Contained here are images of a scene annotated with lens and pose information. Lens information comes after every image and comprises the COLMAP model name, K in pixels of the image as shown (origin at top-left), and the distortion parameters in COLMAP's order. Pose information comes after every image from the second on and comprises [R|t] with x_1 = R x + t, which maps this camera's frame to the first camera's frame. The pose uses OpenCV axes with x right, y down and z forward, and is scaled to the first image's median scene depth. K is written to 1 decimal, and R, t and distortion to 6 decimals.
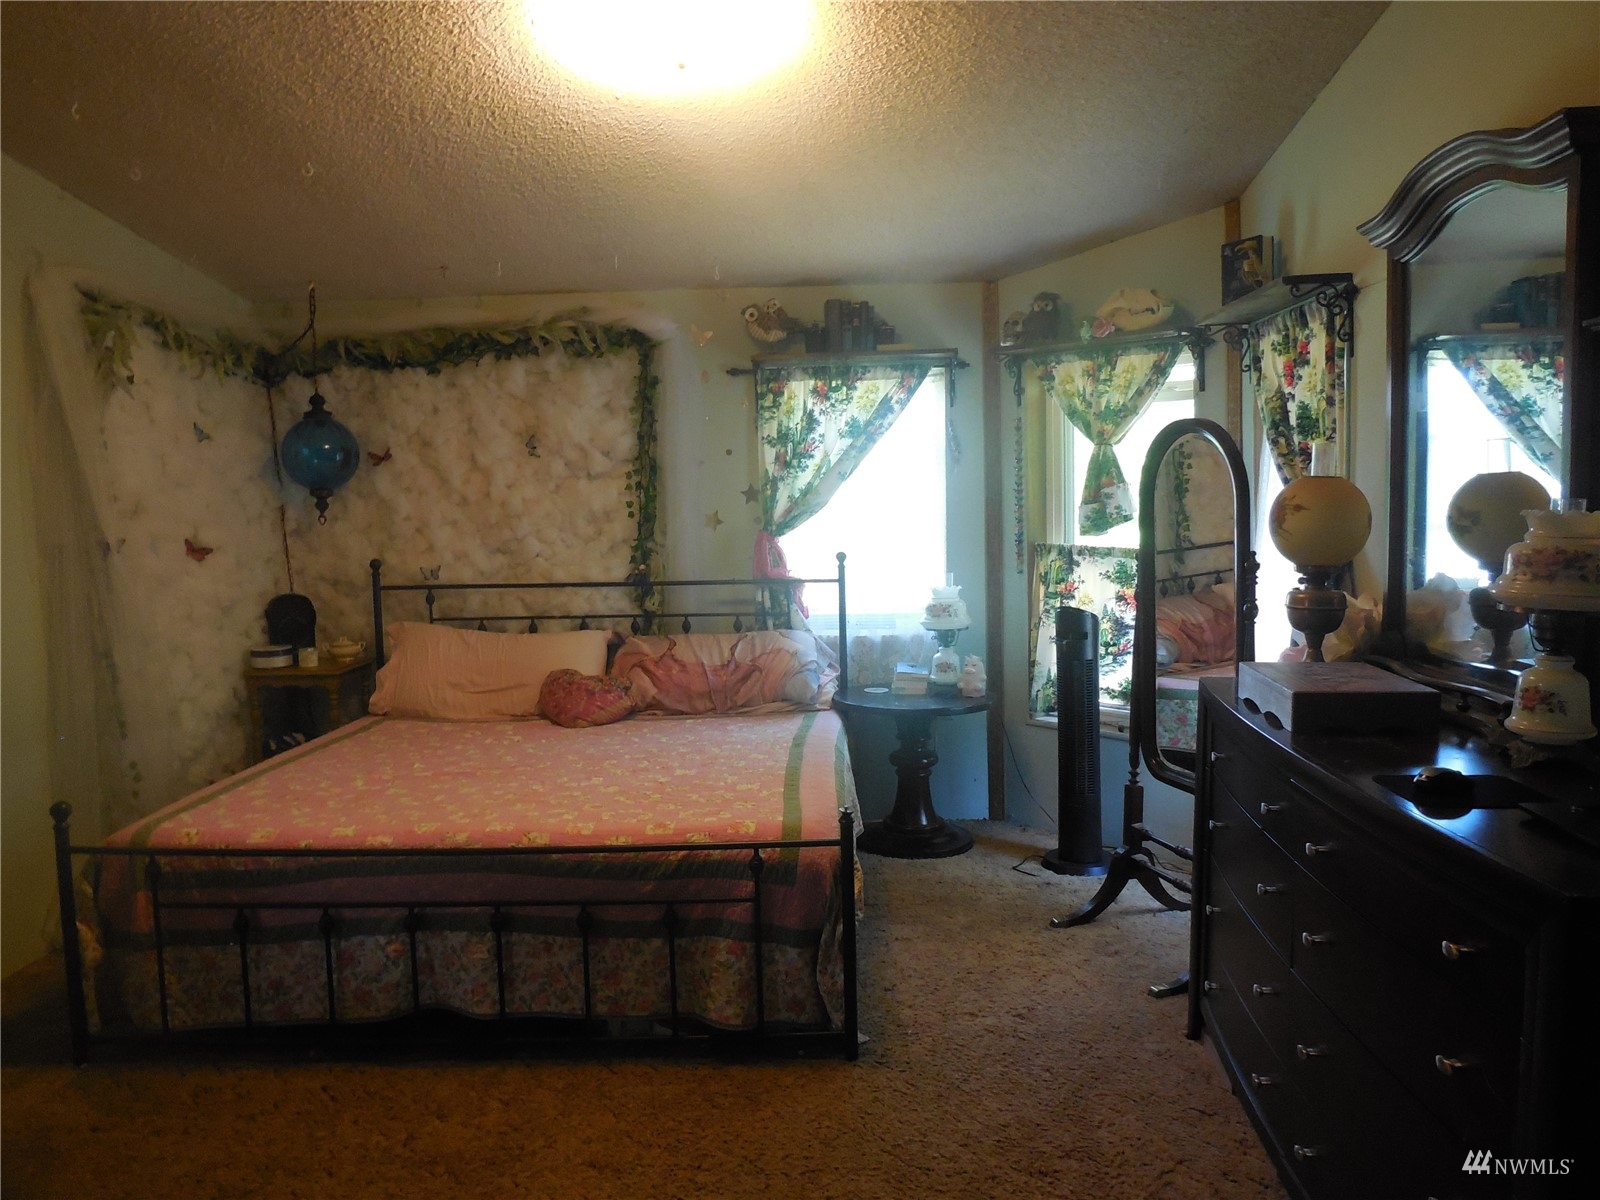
lens RADIAL K [[1182.3, 0, 790.5], [0, 1182.3, 599.4], [0, 0, 1]] dist [-0.040076, 0.025837]
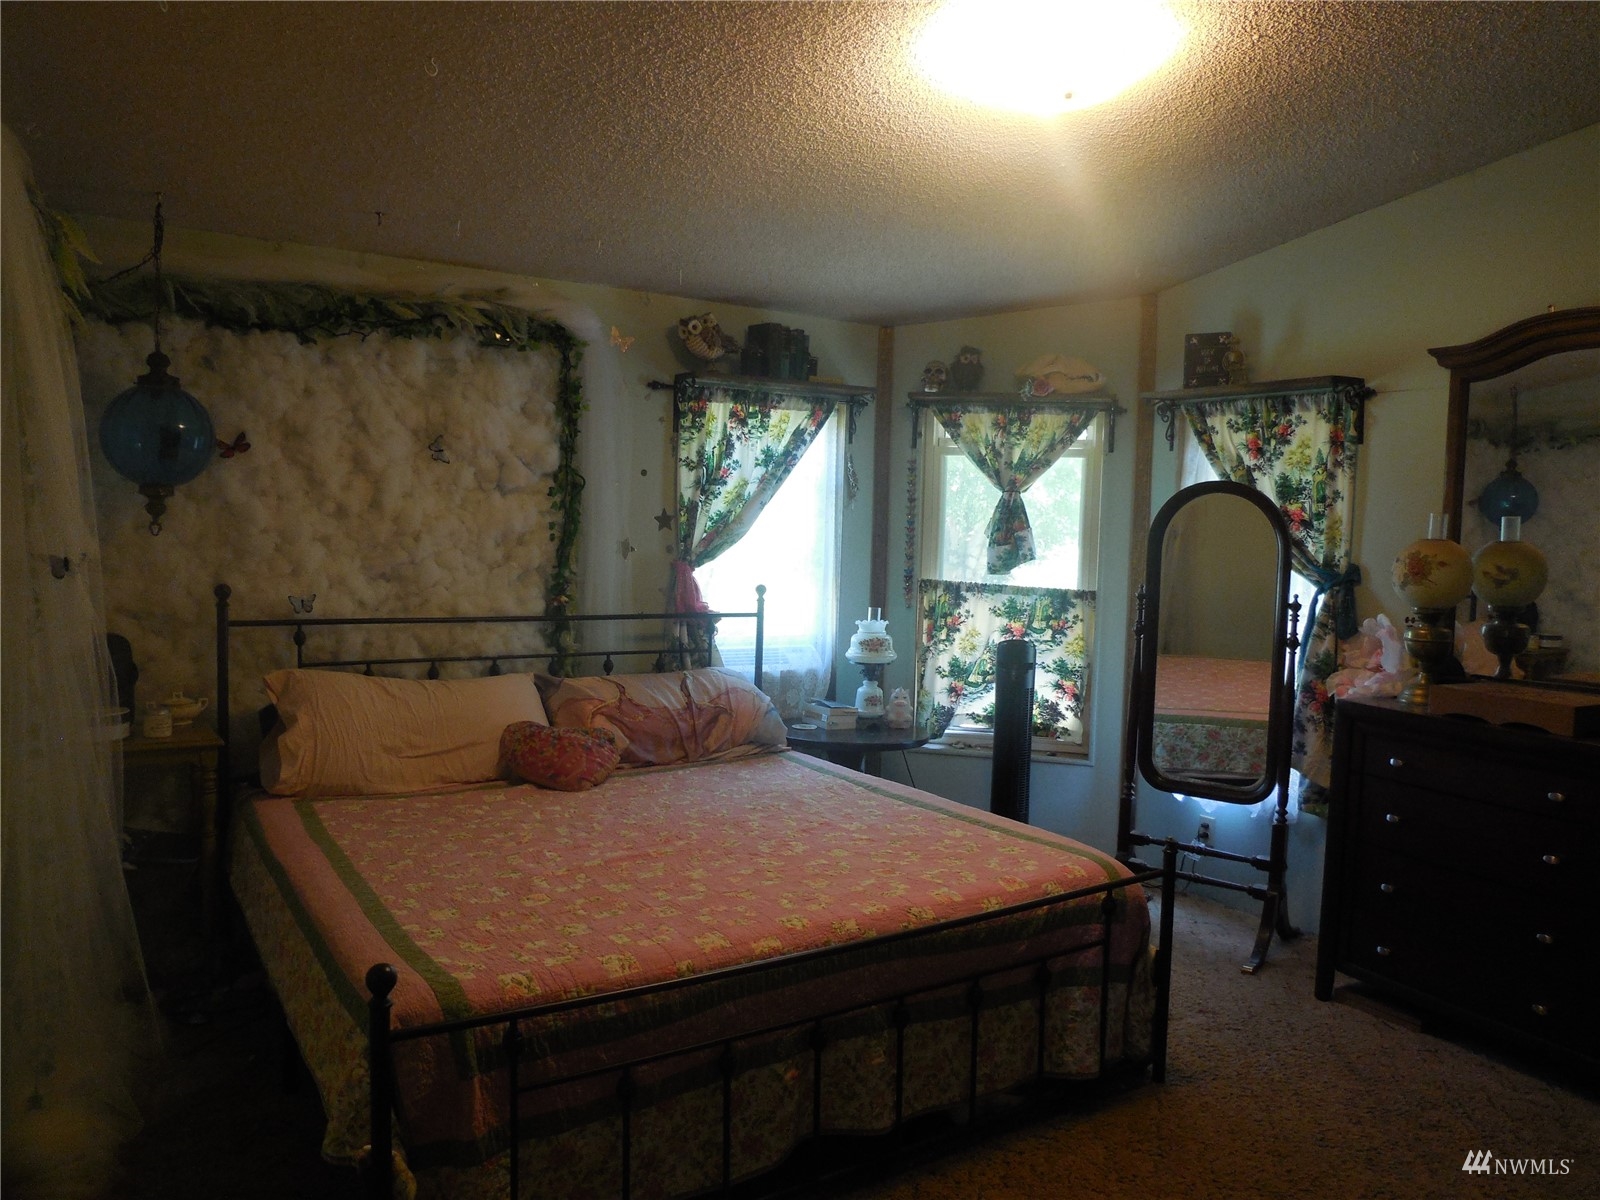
lens RADIAL K [[1182.3, 0, 797.0], [0, 1182.3, 601.5], [0, 0, 1]] dist [-0.040076, 0.025837]
pose [[0.818431, 0.006774, 0.574564, -0.498780], [0.004014, 0.999839, -0.017506, -0.009866], [-0.574590, 0.016634, 0.818272, 0.203080]]
